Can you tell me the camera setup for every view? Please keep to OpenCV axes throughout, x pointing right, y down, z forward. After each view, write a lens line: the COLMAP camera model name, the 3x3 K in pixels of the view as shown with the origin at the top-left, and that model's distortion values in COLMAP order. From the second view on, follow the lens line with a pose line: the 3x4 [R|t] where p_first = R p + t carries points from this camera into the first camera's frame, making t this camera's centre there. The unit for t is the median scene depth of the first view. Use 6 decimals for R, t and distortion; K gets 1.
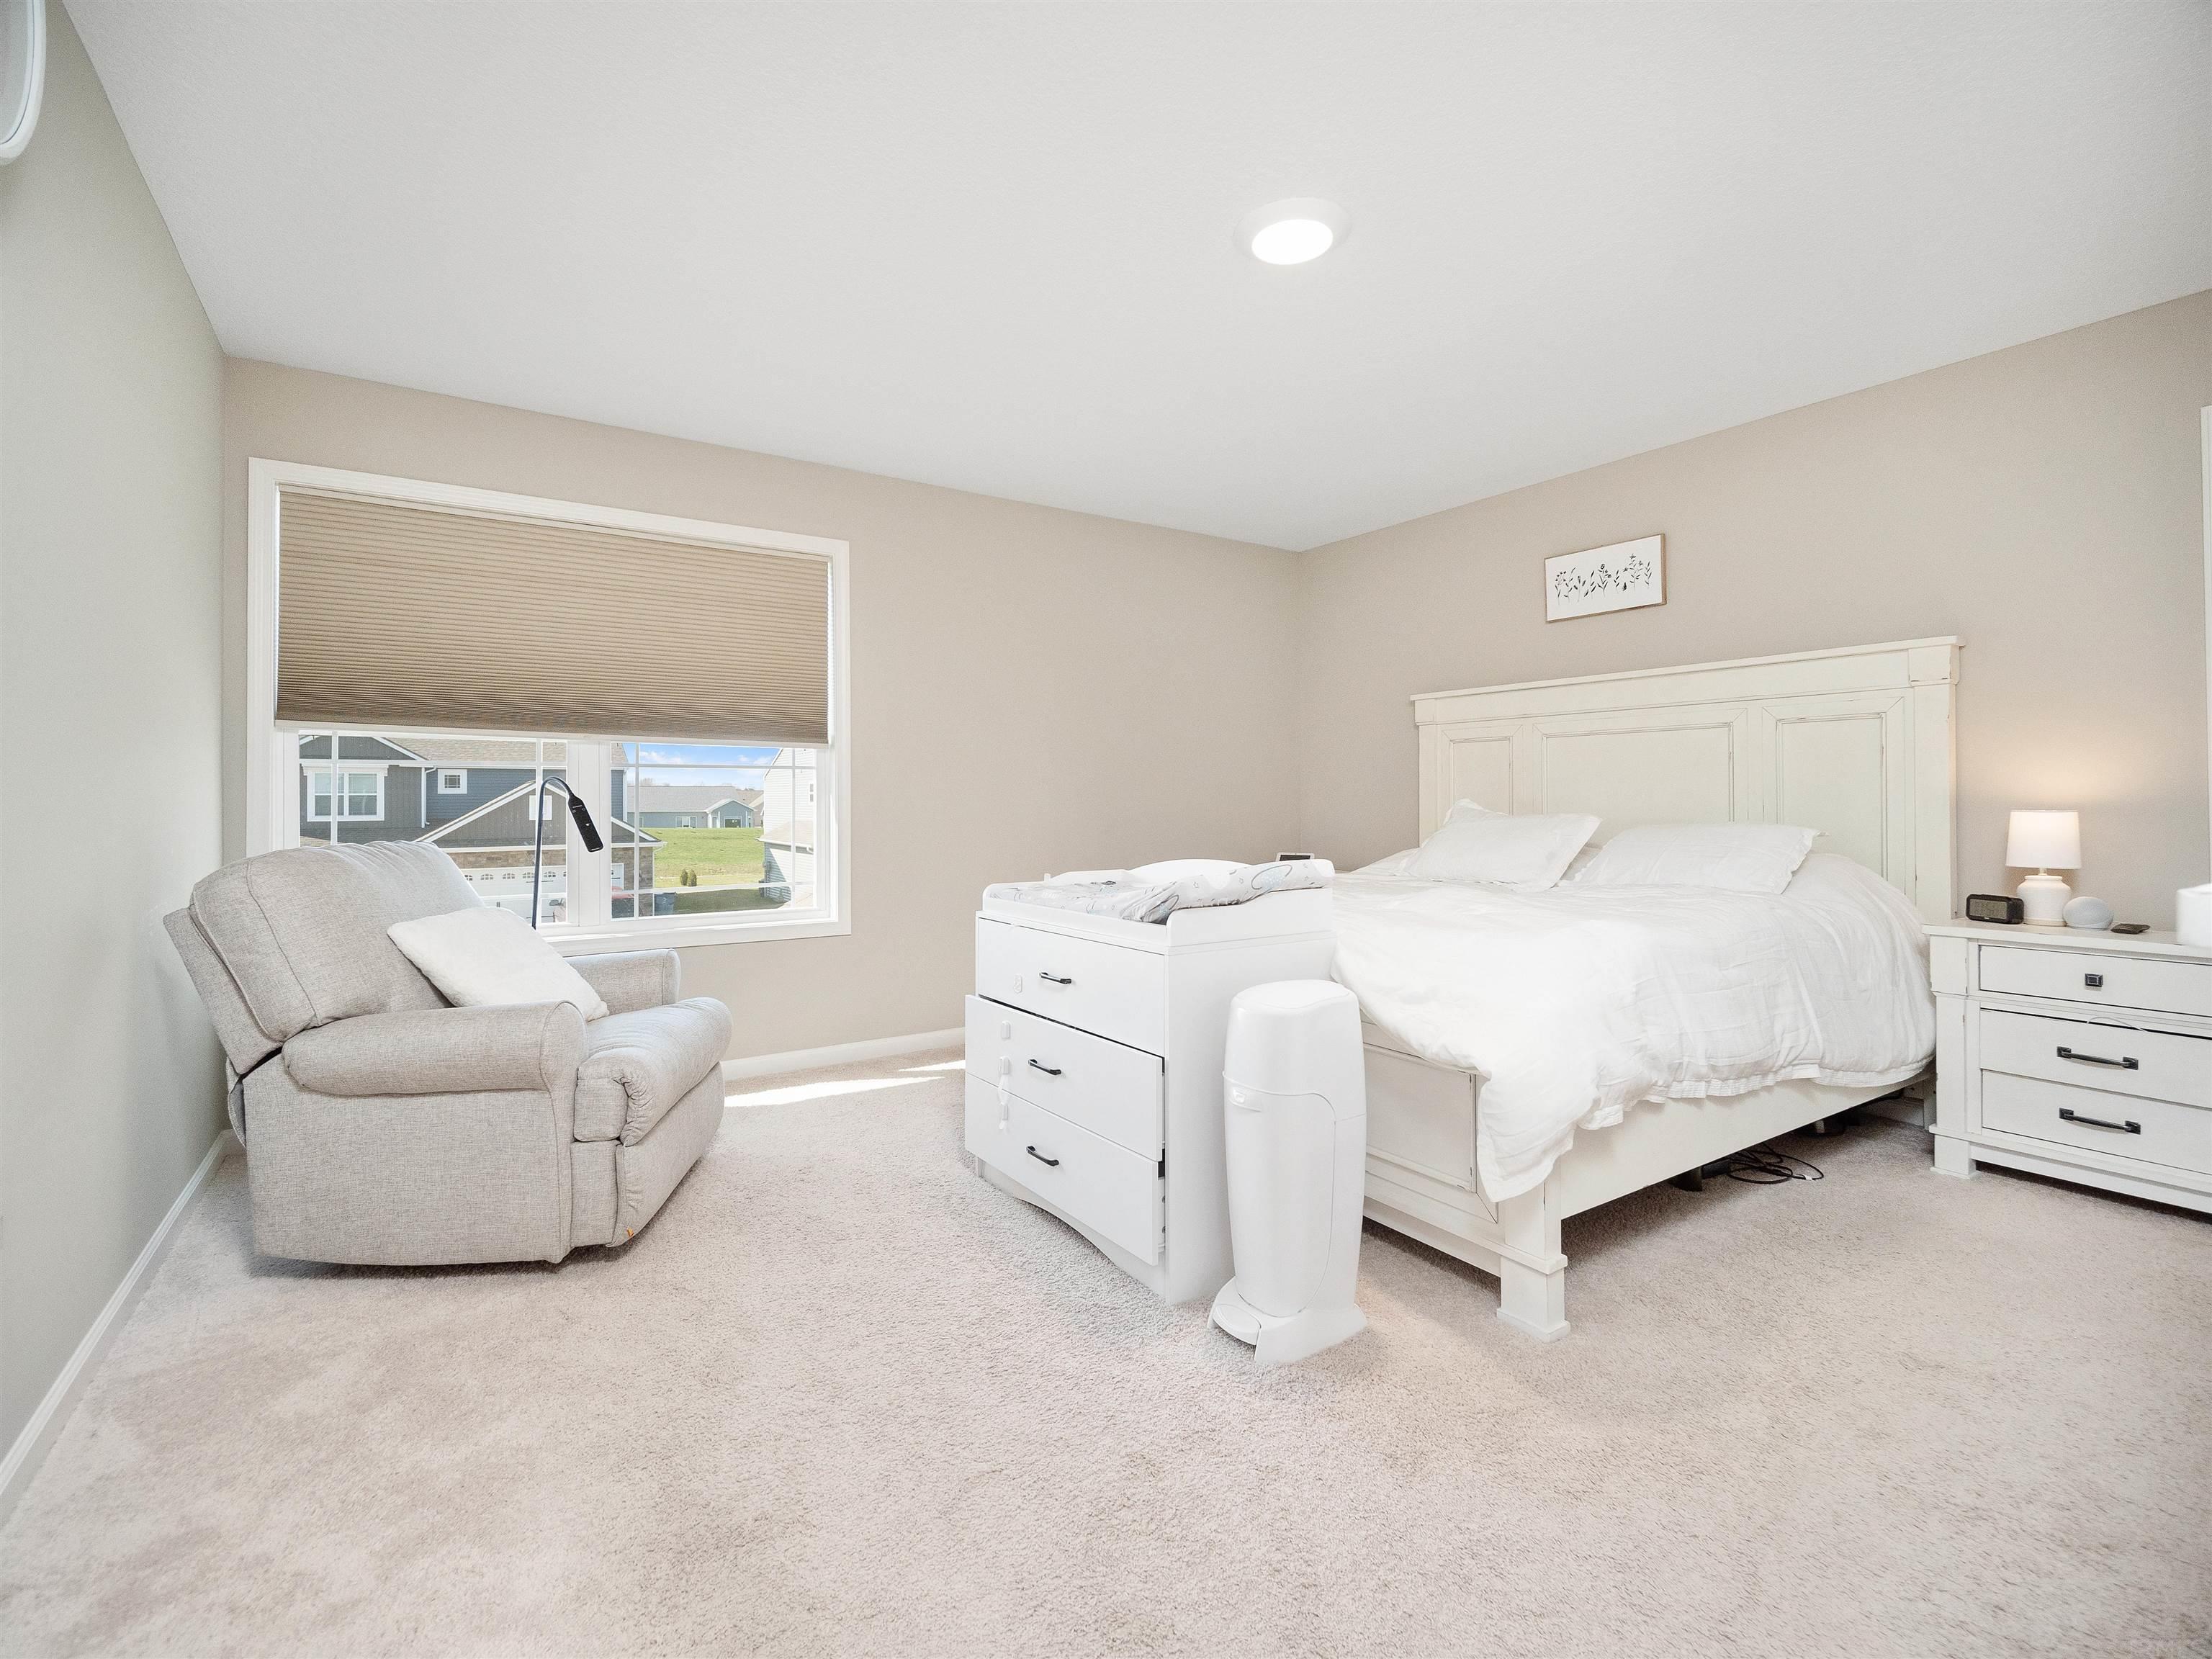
lens RADIAL K [[979.1, 0, 1092.3], [0, 979.1, 811.8], [0, 0, 1]] dist [-0.001886, -0.001433]
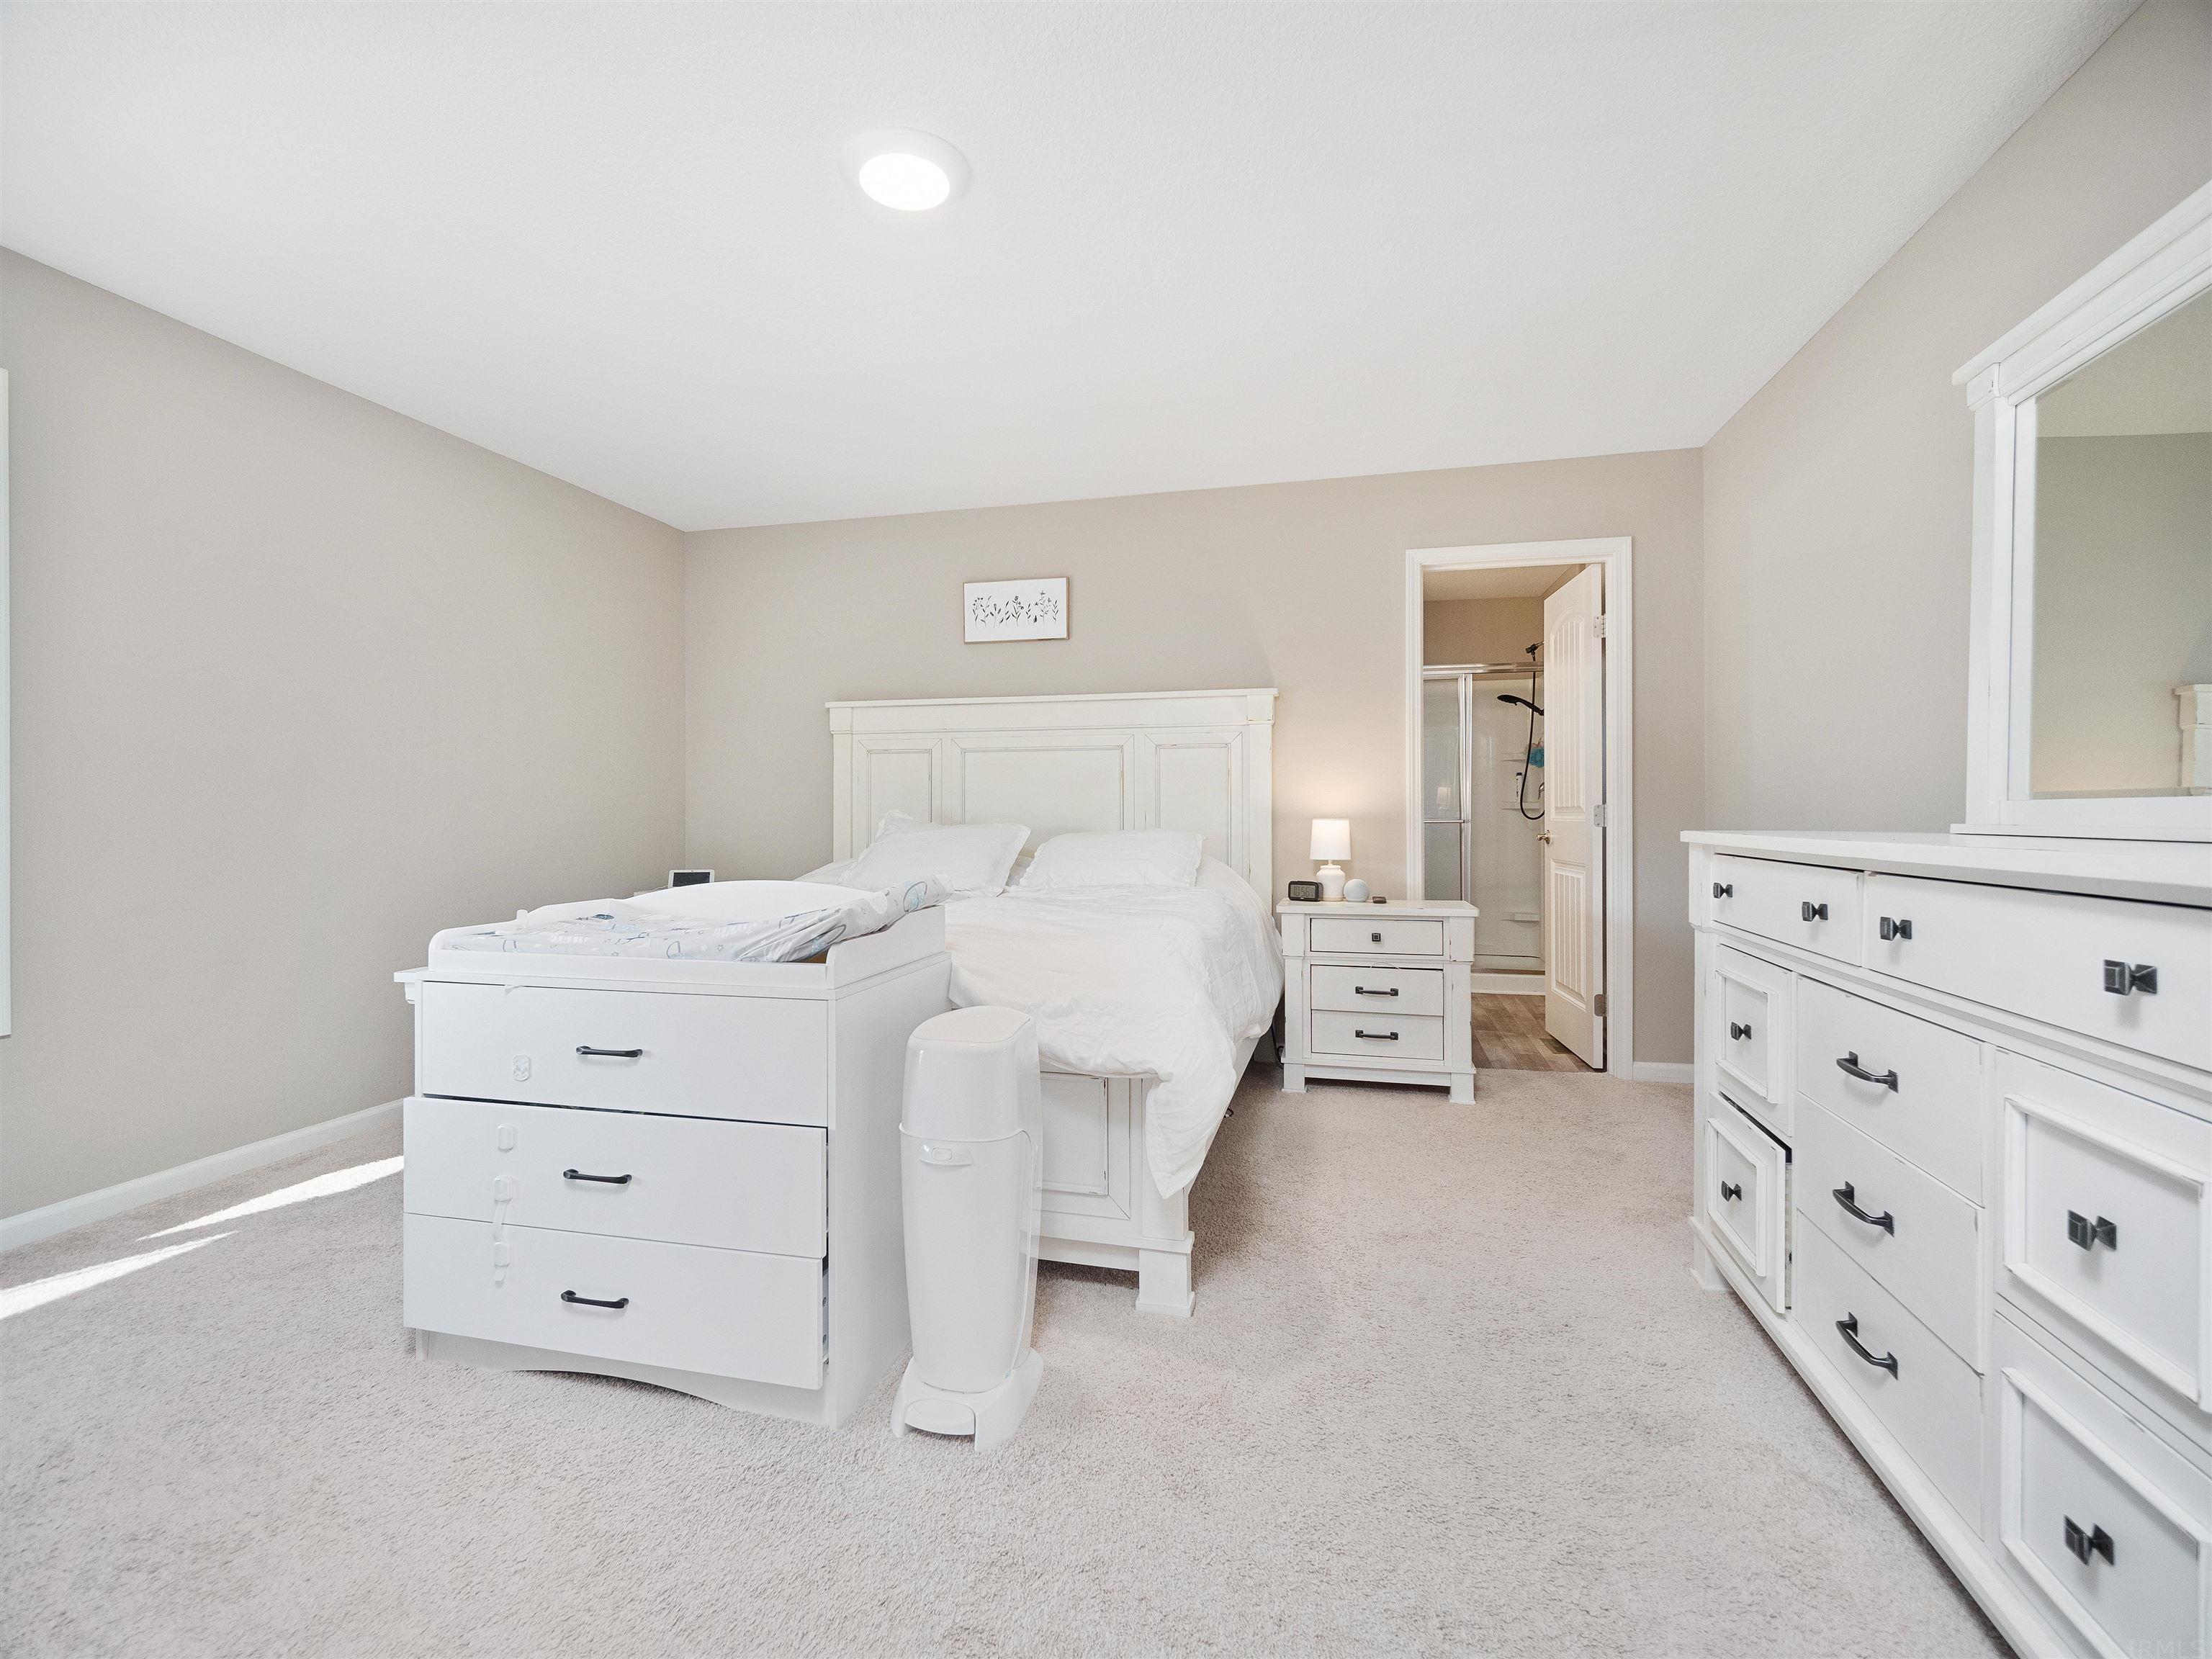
lens RADIAL K [[979.1, 0, 1105.5], [0, 979.1, 825.1], [0, 0, 1]] dist [-0.001886, -0.001433]
pose [[0.748780, -0.006897, 0.662783, -0.199096], [0.005896, 0.999976, 0.003744, 0.000391], [-0.662793, 0.001105, 0.748802, 0.167654]]
